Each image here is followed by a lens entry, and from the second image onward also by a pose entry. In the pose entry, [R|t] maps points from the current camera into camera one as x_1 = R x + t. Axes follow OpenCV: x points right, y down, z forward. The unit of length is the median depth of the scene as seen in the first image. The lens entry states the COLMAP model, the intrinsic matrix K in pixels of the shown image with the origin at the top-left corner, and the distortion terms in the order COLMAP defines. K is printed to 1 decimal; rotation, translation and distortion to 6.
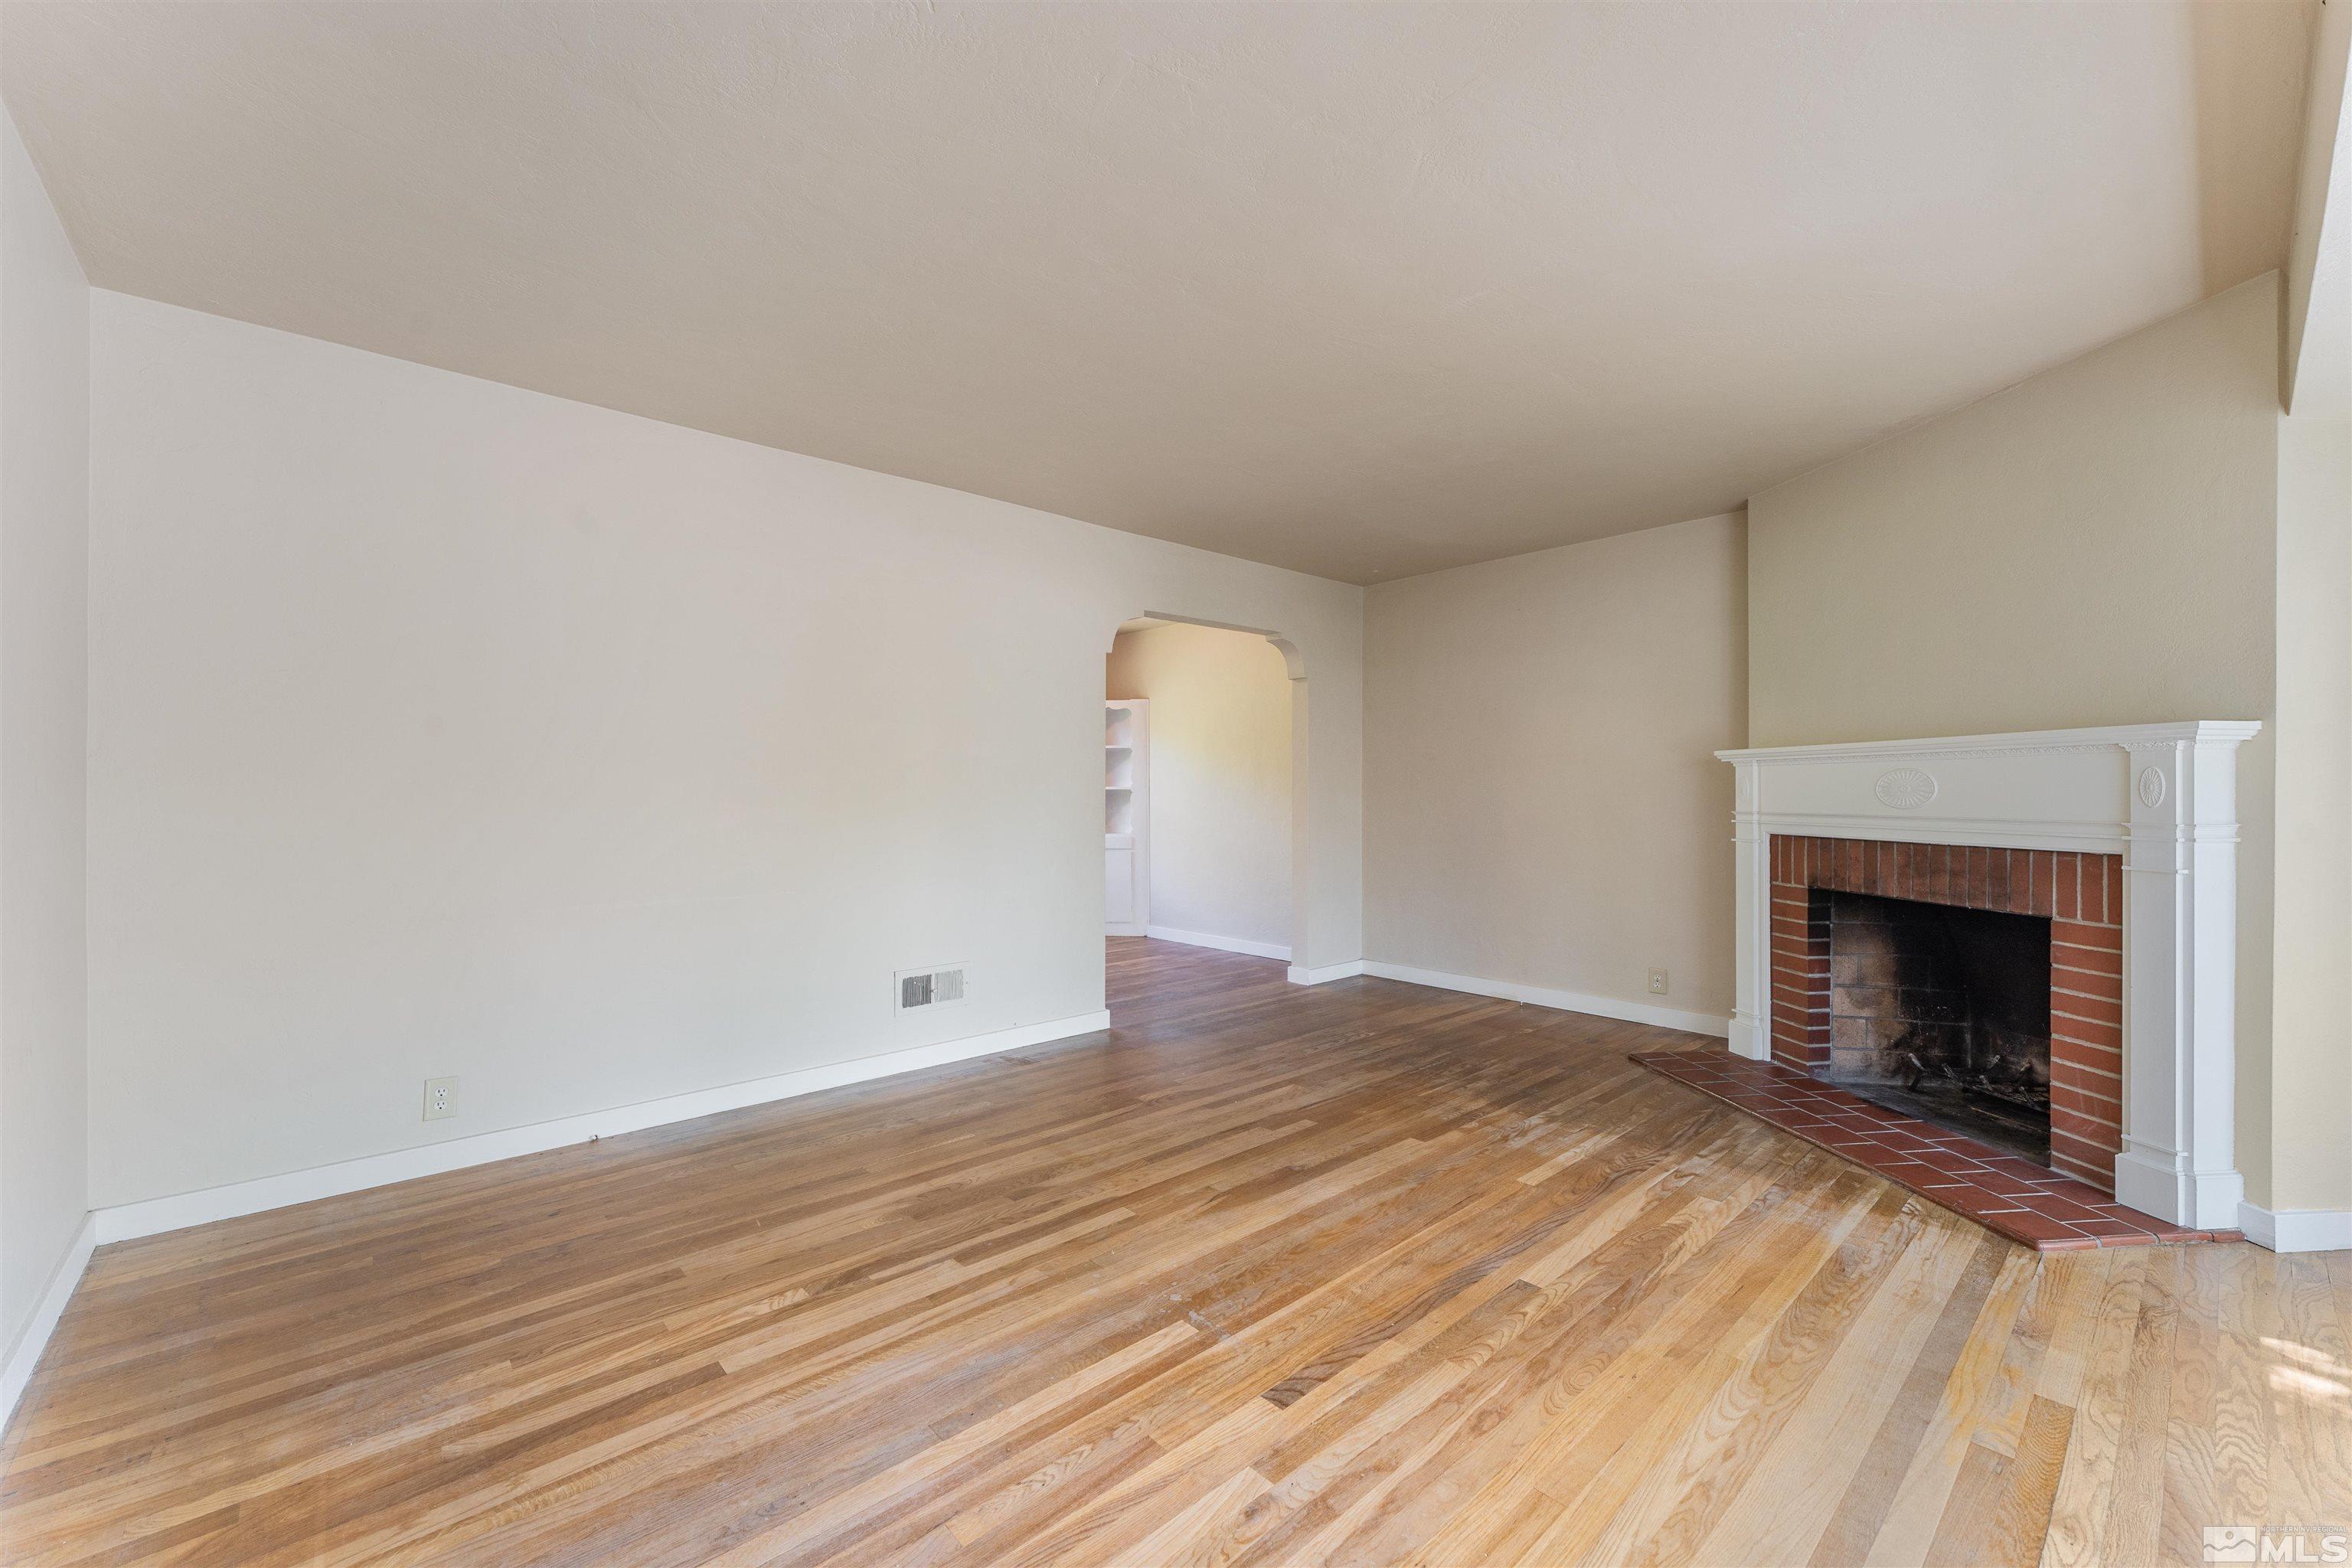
lens RADIAL K [[938.8, 0, 1164.7], [0, 938.8, 794.2], [0, 0, 1]] dist [0.000944, 0.000162]
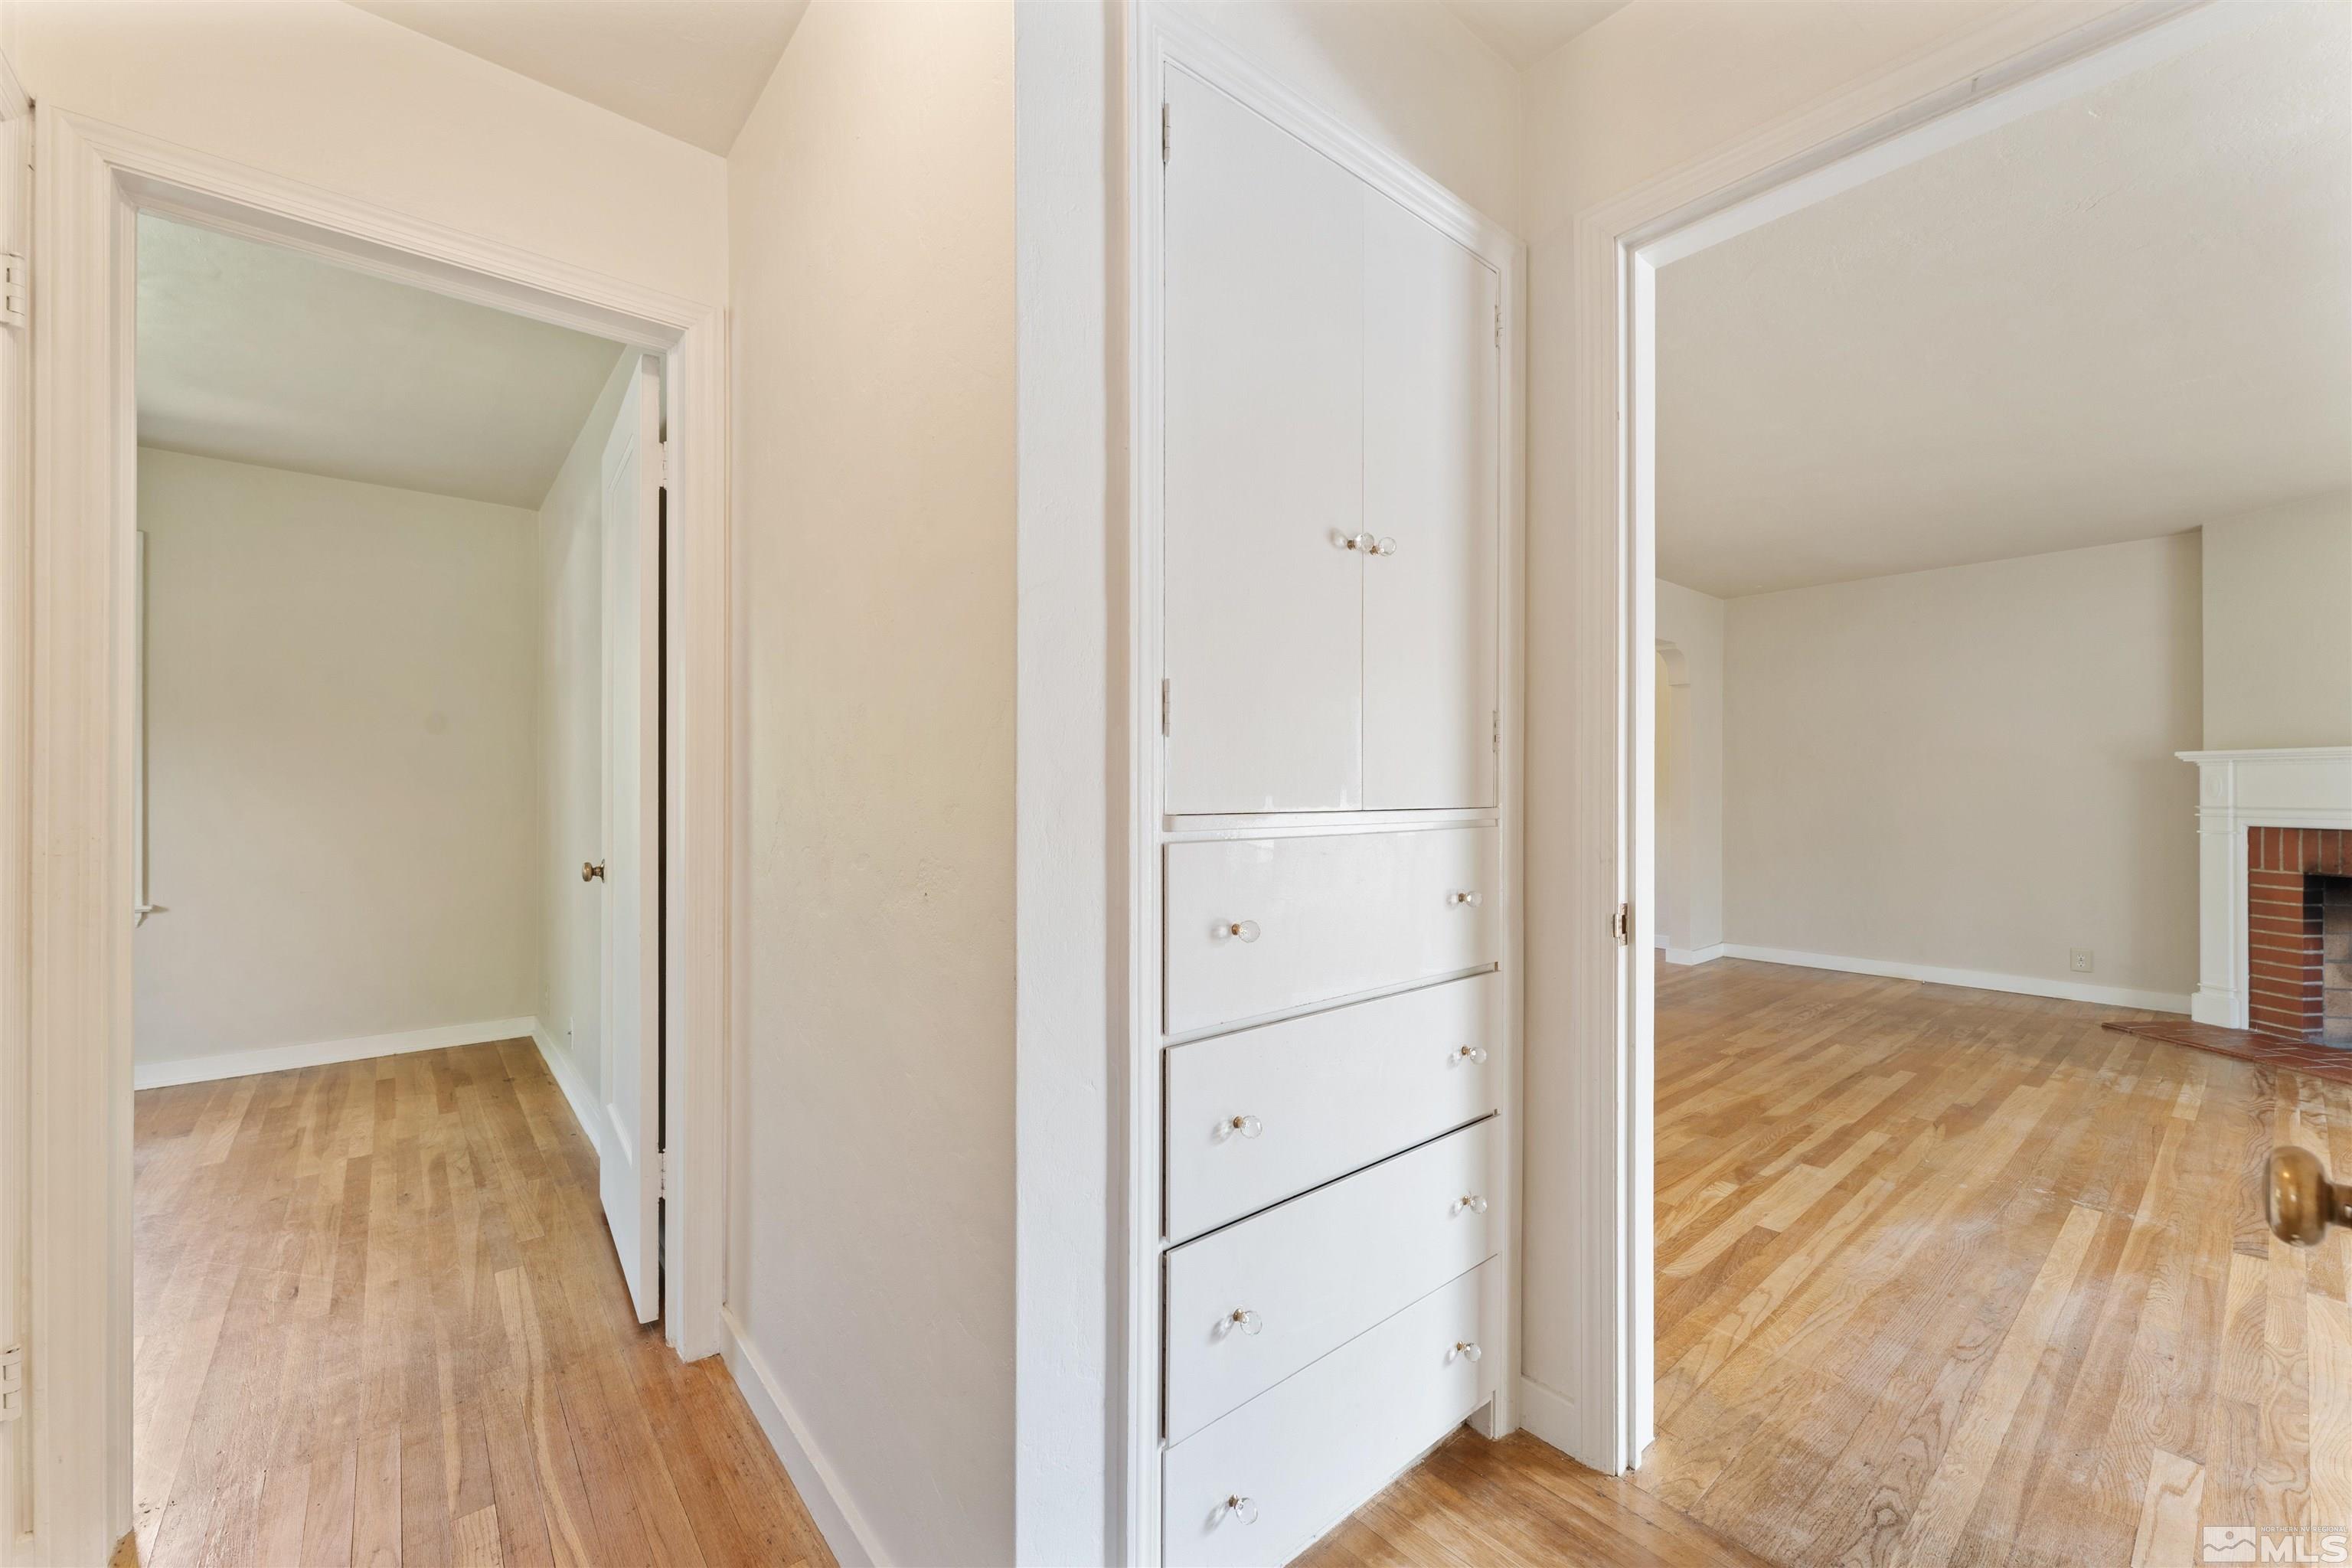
lens RADIAL K [[938.8, 0, 1167.6], [0, 938.8, 790.0], [0, 0, 1]] dist [0.000944, 0.000162]
pose [[0.999638, 0.003176, -0.026716, -0.847520], [-0.003170, 0.999995, 0.000260, 0.003103], [0.026717, -0.000176, 0.999643, -0.216000]]
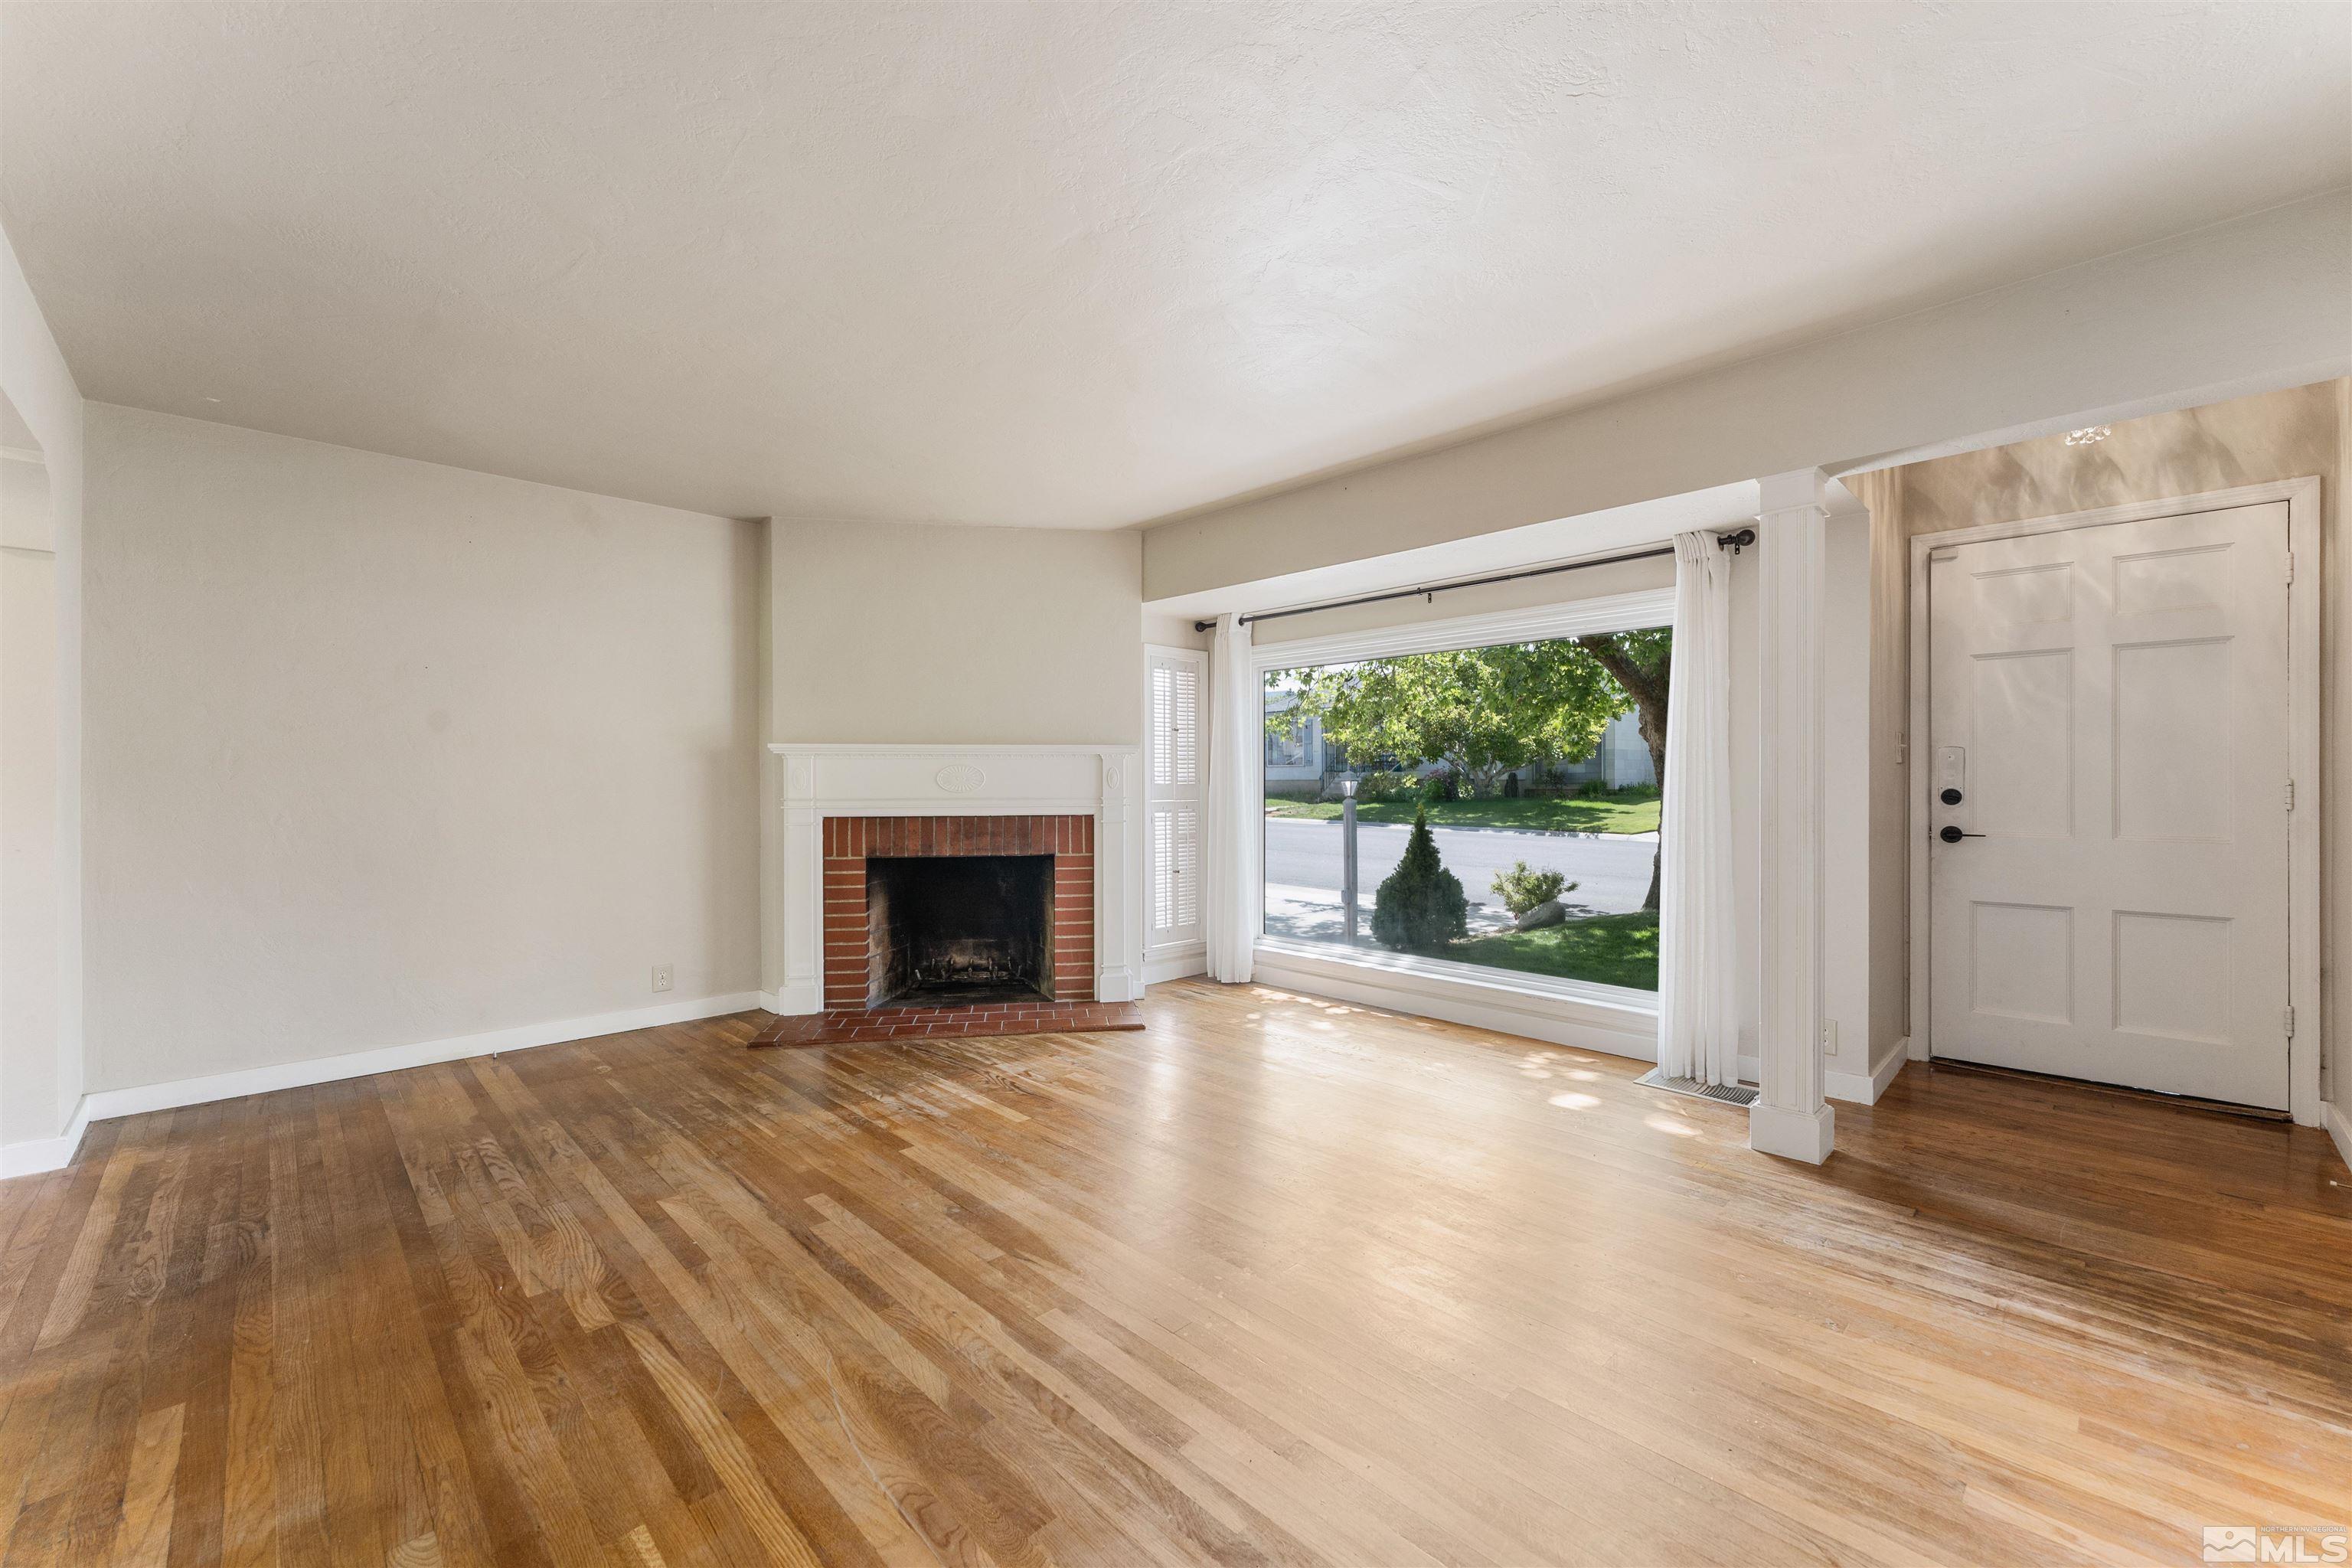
lens RADIAL K [[938.8, 0, 1182.0], [0, 938.8, 780.0], [0, 0, 1]] dist [0.000944, 0.000162]
pose [[-0.053886, 0.000397, 0.998547, -0.757990], [0.004694, 0.999989, -0.000144, -0.002419], [-0.998536, 0.004679, -0.053888, 0.846511]]
